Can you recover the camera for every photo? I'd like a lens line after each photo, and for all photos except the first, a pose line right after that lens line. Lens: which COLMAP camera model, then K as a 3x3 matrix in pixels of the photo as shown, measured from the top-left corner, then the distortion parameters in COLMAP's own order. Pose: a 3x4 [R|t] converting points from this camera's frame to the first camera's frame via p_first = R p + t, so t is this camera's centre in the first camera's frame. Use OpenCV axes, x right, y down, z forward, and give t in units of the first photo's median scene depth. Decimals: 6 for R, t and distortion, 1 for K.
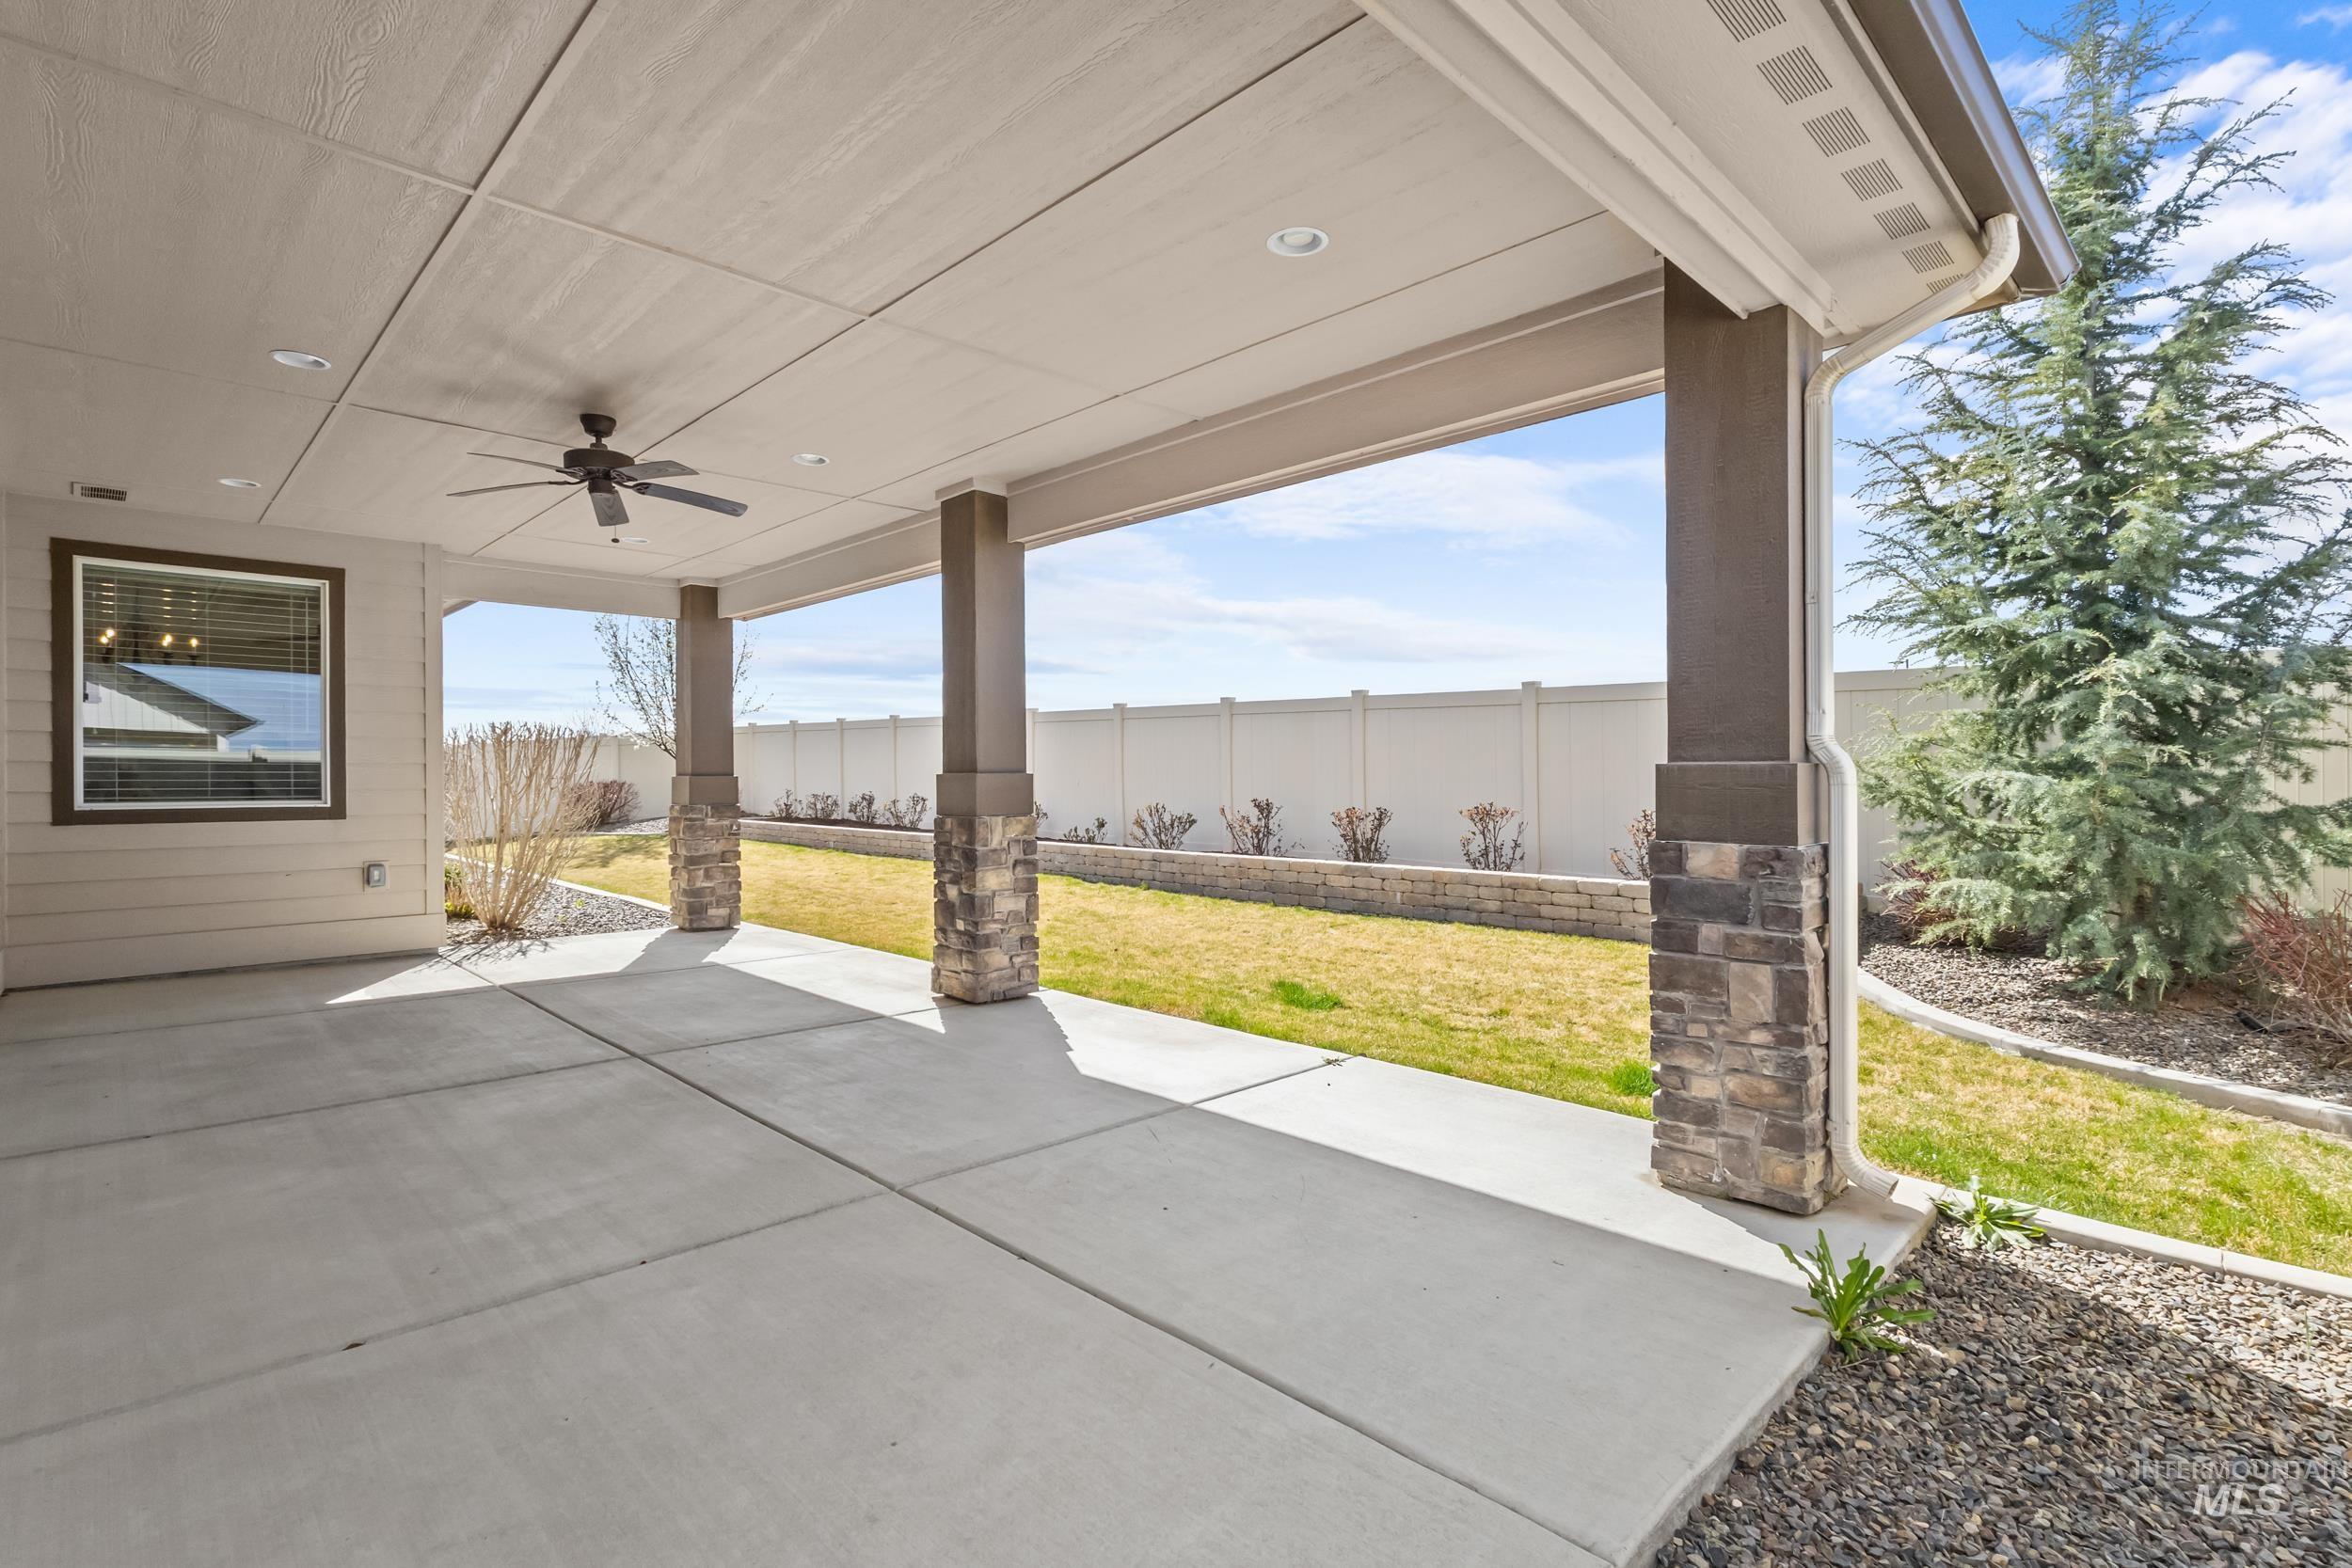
lens RADIAL K [[1109.9, 0, 1169.7], [0, 1109.9, 775.8], [0, 0, 1]] dist [-0.018556, 0.000454]
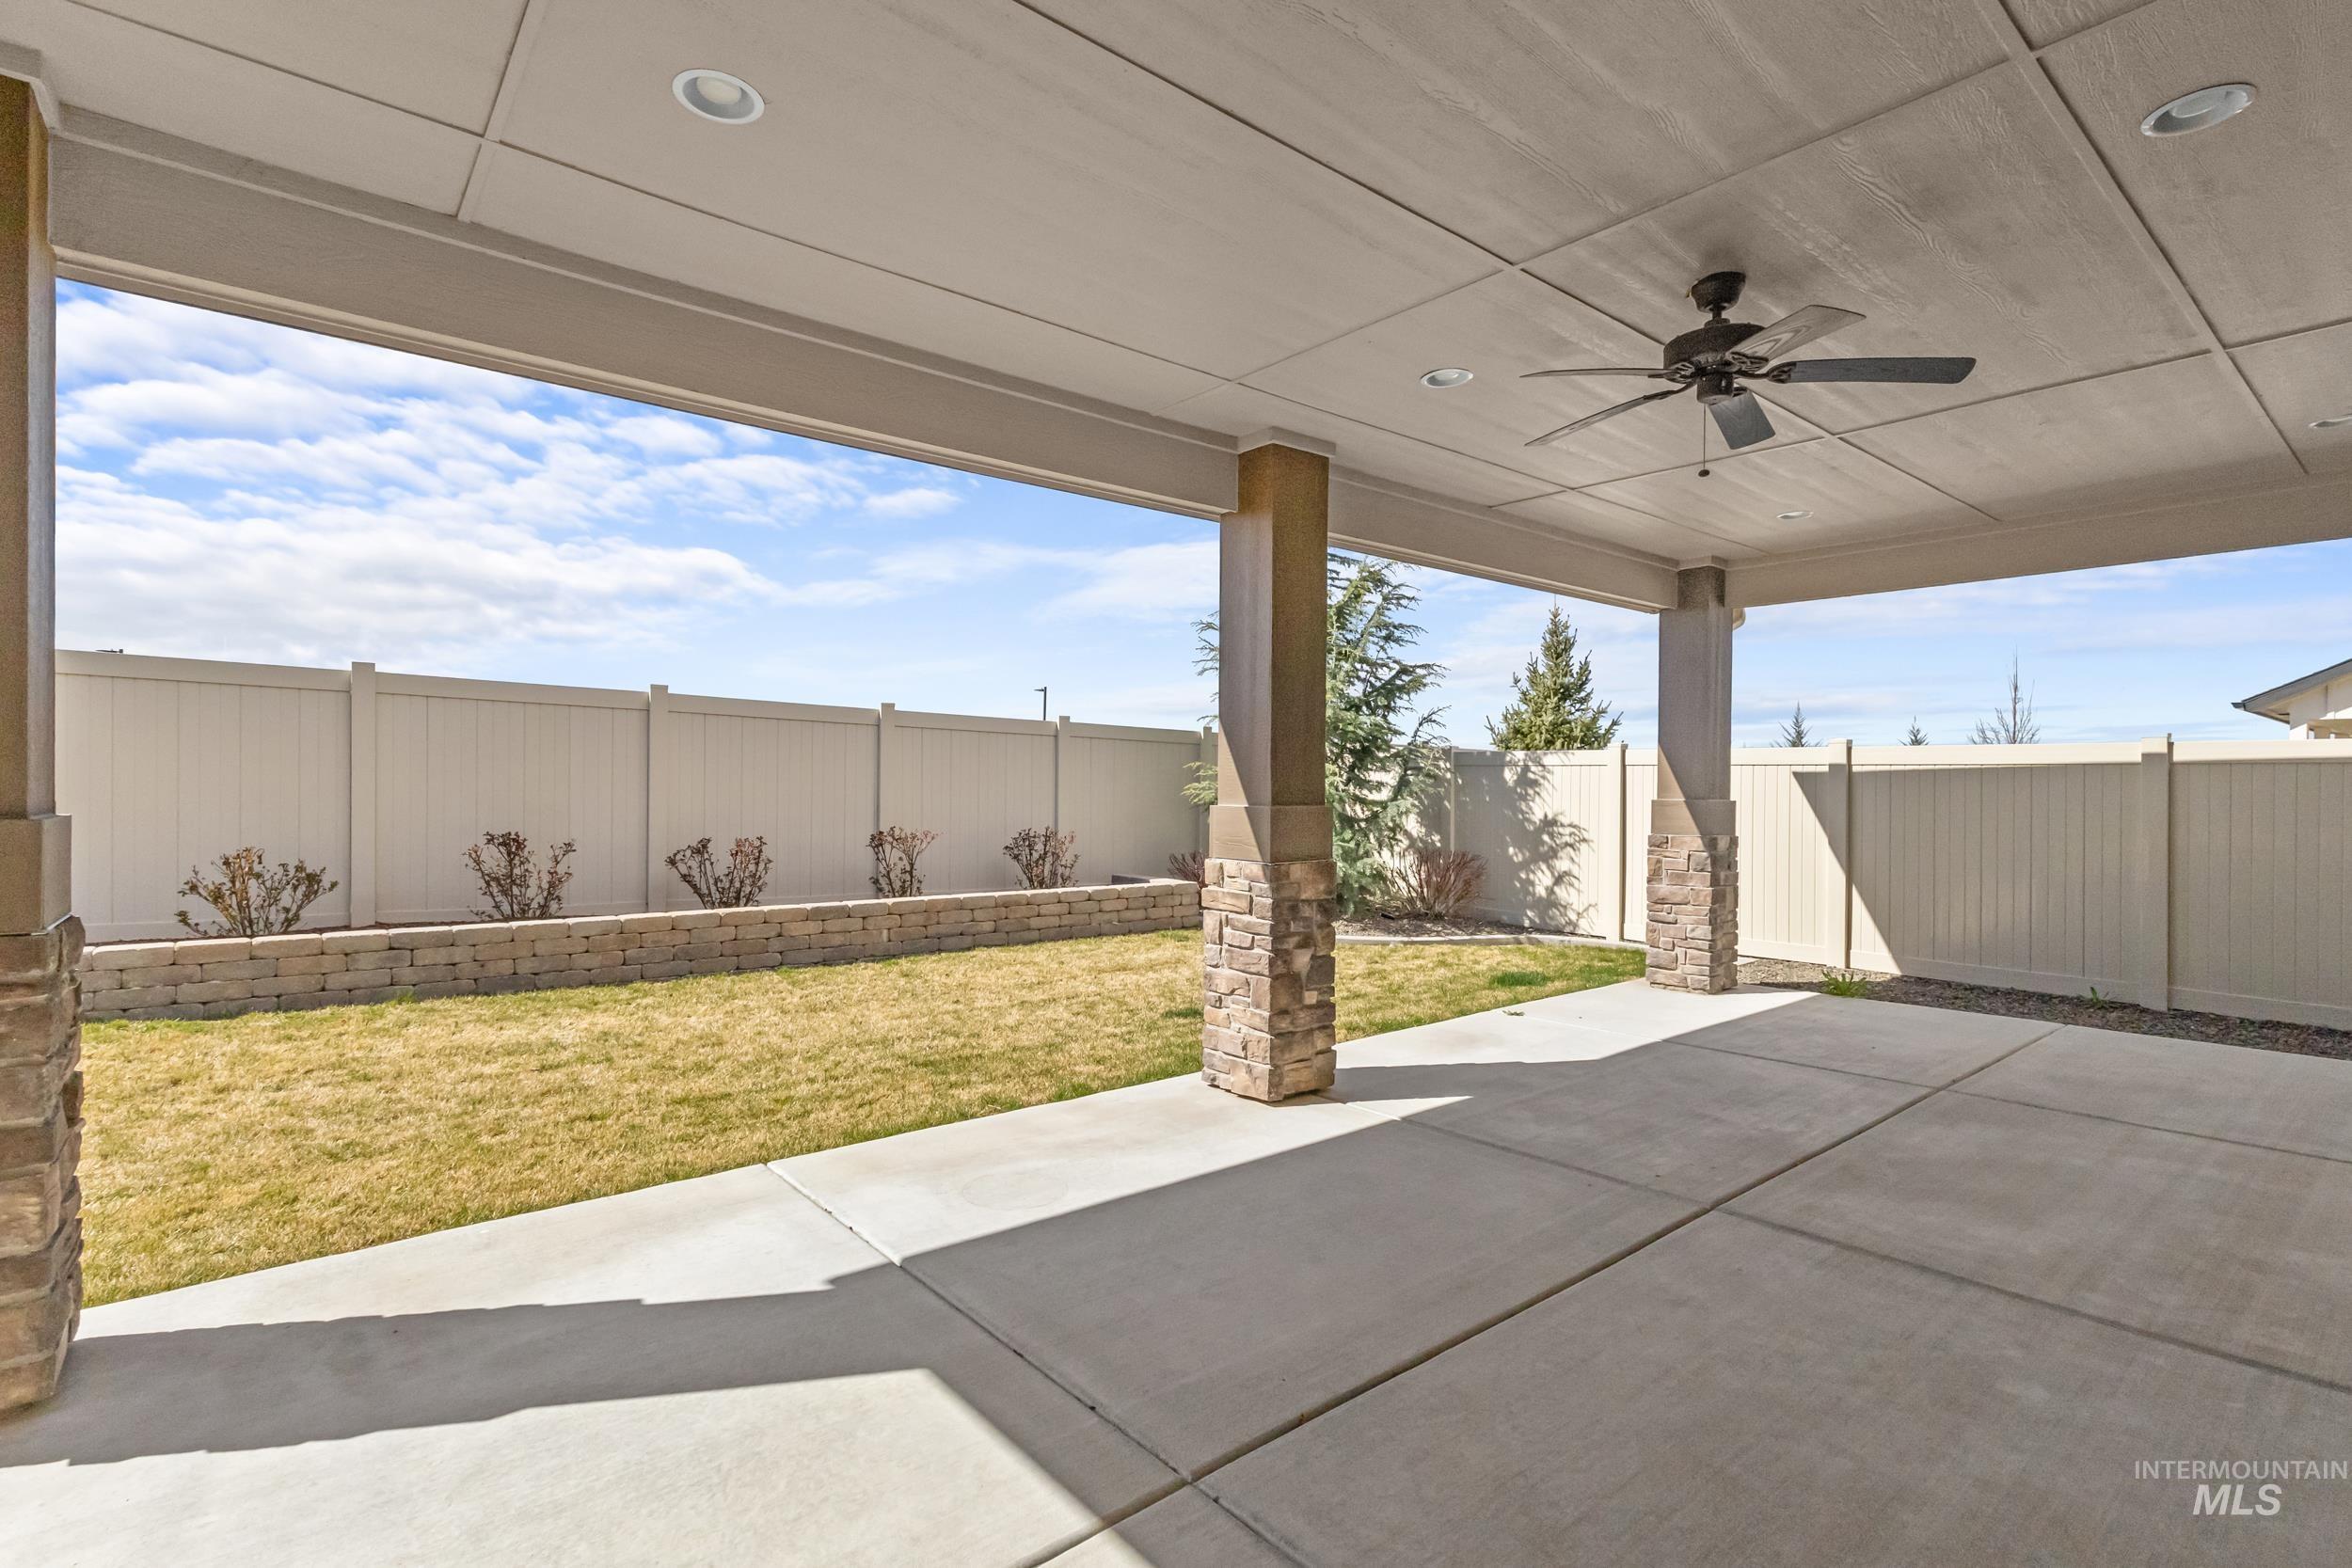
lens RADIAL K [[1109.9, 0, 1177.5], [0, 1109.9, 790.0], [0, 0, 1]] dist [-0.018556, 0.000454]
pose [[0.094699, -0.000276, 0.995506, -0.699310], [-0.004001, 0.999992, 0.000658, -0.008553], [-0.995498, -0.004045, 0.094697, 0.732439]]
